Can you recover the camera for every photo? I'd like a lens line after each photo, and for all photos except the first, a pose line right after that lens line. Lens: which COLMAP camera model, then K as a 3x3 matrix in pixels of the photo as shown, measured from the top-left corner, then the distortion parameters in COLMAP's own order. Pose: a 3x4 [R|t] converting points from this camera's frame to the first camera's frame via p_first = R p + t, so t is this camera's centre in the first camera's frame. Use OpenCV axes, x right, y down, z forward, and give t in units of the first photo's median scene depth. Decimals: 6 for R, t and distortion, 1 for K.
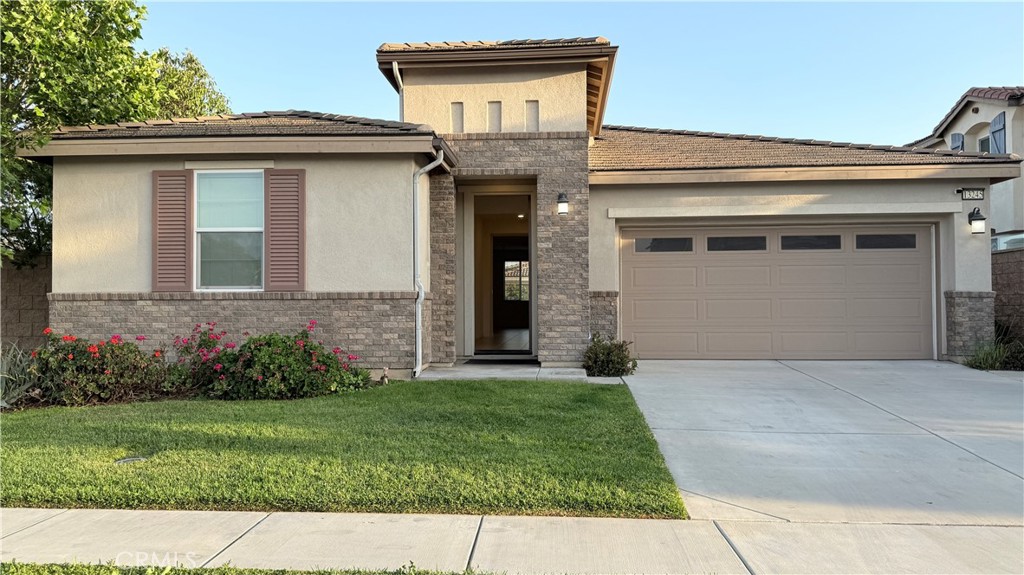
lens RADIAL K [[792.5, 0, 516.7], [0, 792.5, 288.2], [0, 0, 1]] dist [0.142313, -0.260692]
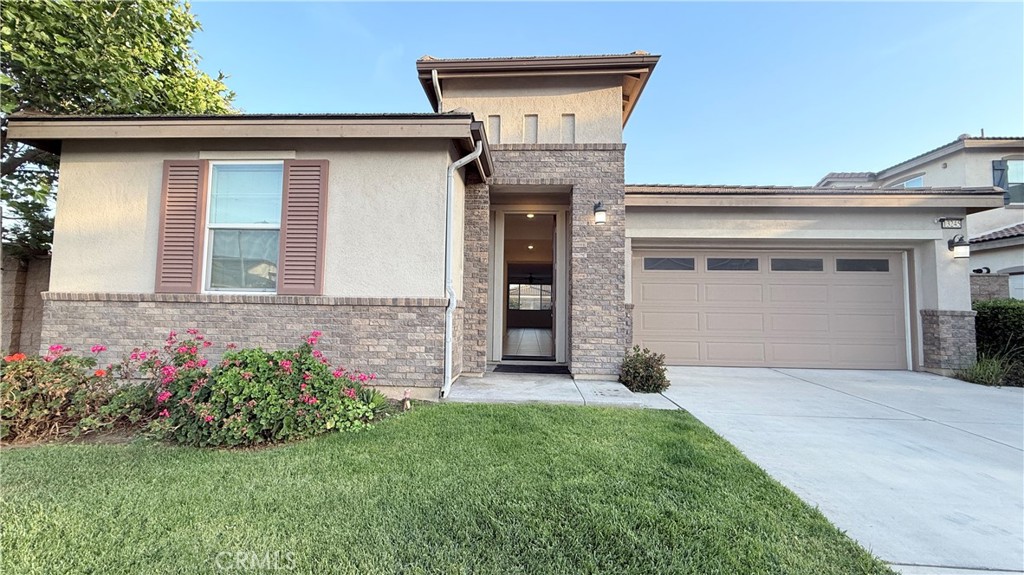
lens RADIAL K [[409.0, 0, 510.6], [0, 409.0, 285.4], [0, 0, 1]] dist [-0.000452, 0.000199]
pose [[0.999711, 0.021294, 0.011154, -0.060524], [-0.020798, 0.998864, -0.042878, 0.007360], [-0.012055, 0.042633, 0.999018, 0.536194]]
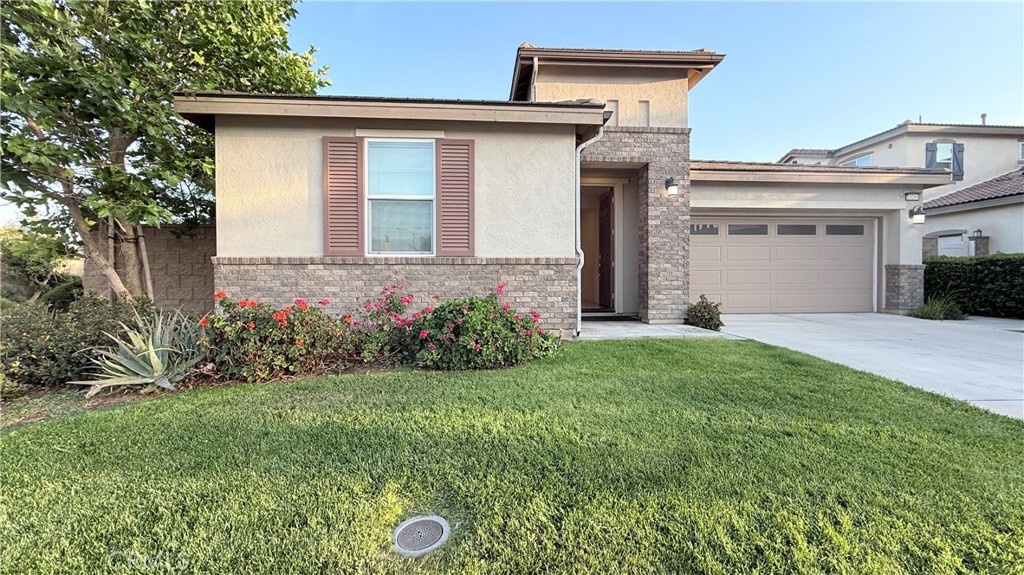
lens RADIAL K [[409.0, 0, 510.6], [0, 409.0, 285.4], [0, 0, 1]] dist [-0.000452, 0.000199]
pose [[0.990849, -0.000552, 0.134976, -0.285420], [-0.004006, 0.999431, 0.033494, 0.022858], [-0.134918, -0.033728, 0.990283, 0.451182]]
